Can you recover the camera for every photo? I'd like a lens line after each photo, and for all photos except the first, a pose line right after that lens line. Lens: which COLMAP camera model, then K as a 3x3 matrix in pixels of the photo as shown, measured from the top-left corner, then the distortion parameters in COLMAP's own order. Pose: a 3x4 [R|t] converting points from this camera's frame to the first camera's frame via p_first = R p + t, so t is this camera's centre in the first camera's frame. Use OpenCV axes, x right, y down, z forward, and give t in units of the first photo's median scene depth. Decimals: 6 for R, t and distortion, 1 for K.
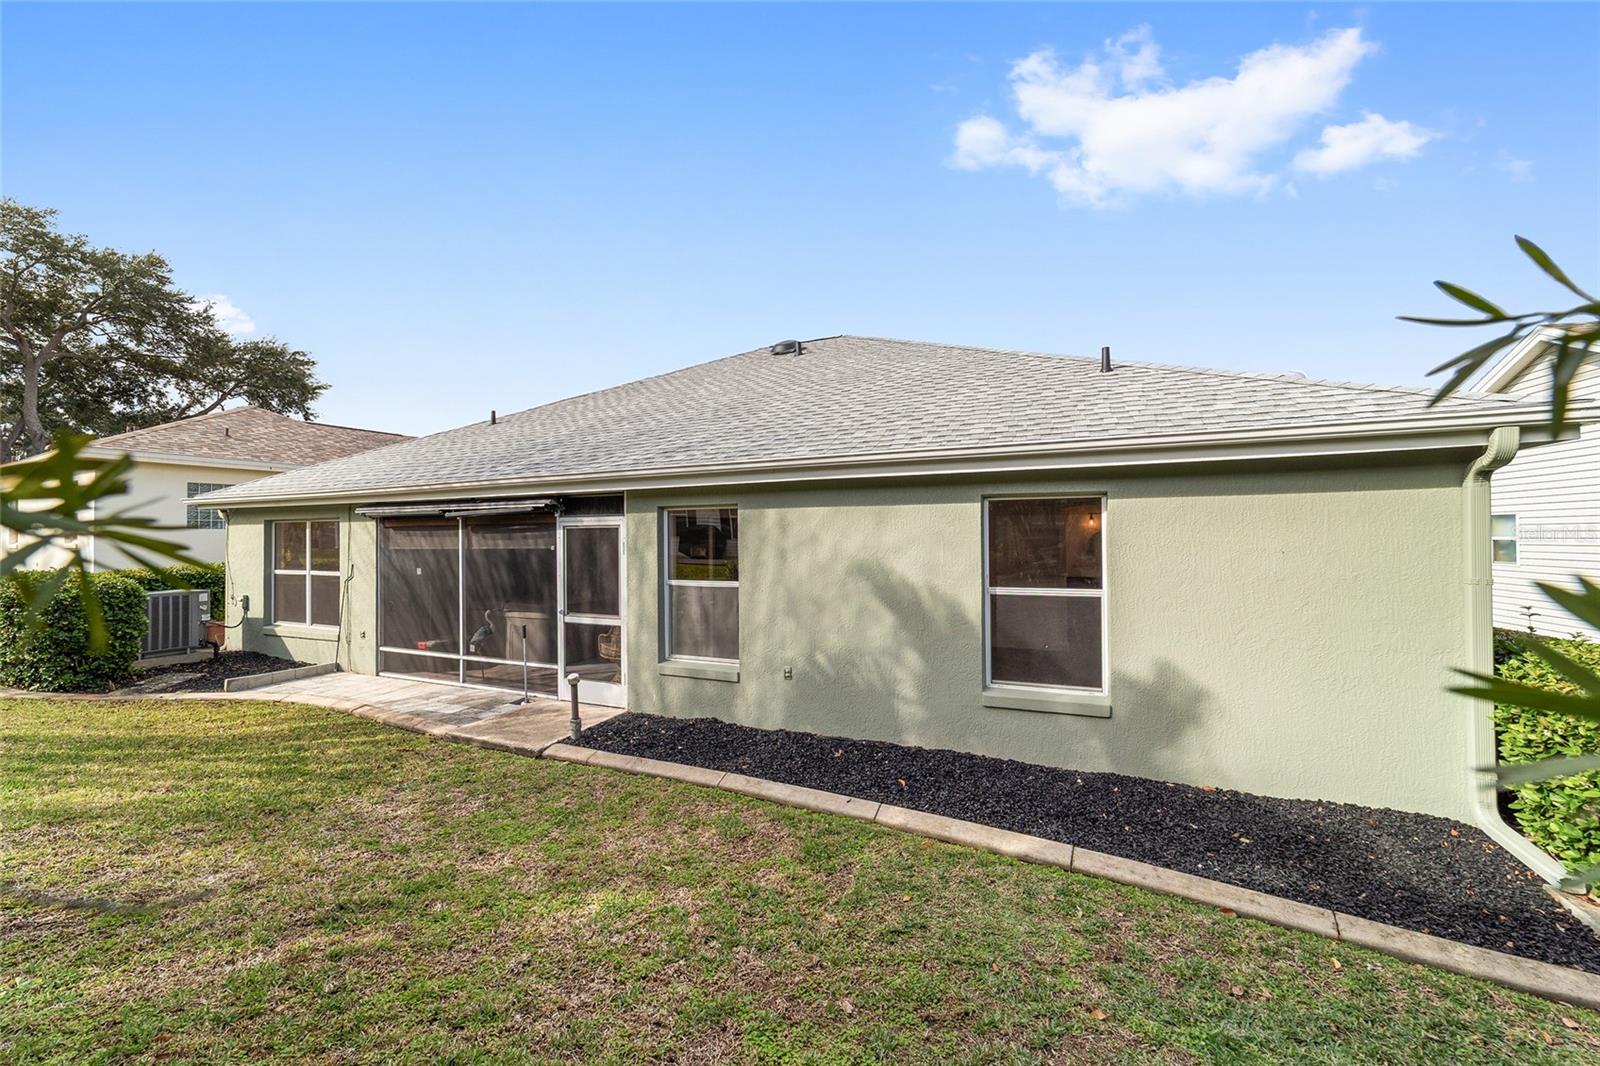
lens RADIAL K [[609.5, 0, 799.8], [0, 609.5, 531.0], [0, 0, 1]] dist [-0.008437, 0.003450]
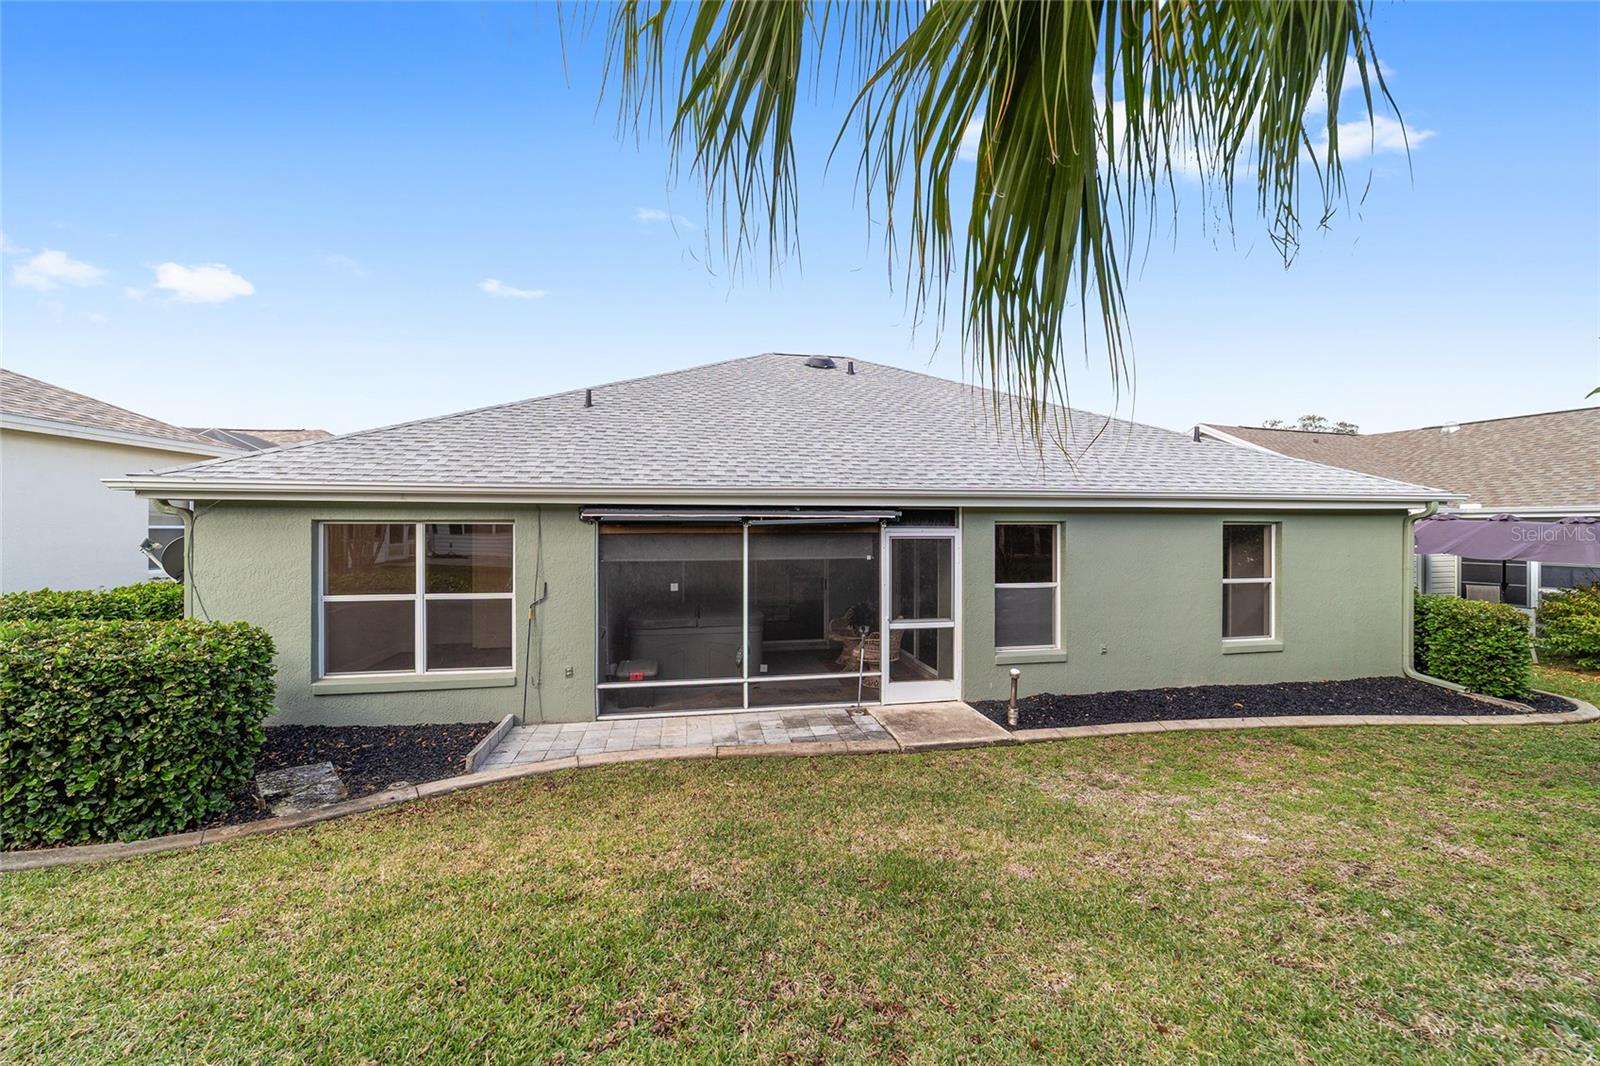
lens RADIAL K [[609.5, 0, 804.5], [0, 609.5, 535.5], [0, 0, 1]] dist [-0.008437, 0.003450]
pose [[0.823637, 0.005151, 0.567094, -1.093685], [-0.013076, 0.999865, 0.009909, -0.018455], [-0.566966, -0.015577, 0.823594, 0.230722]]
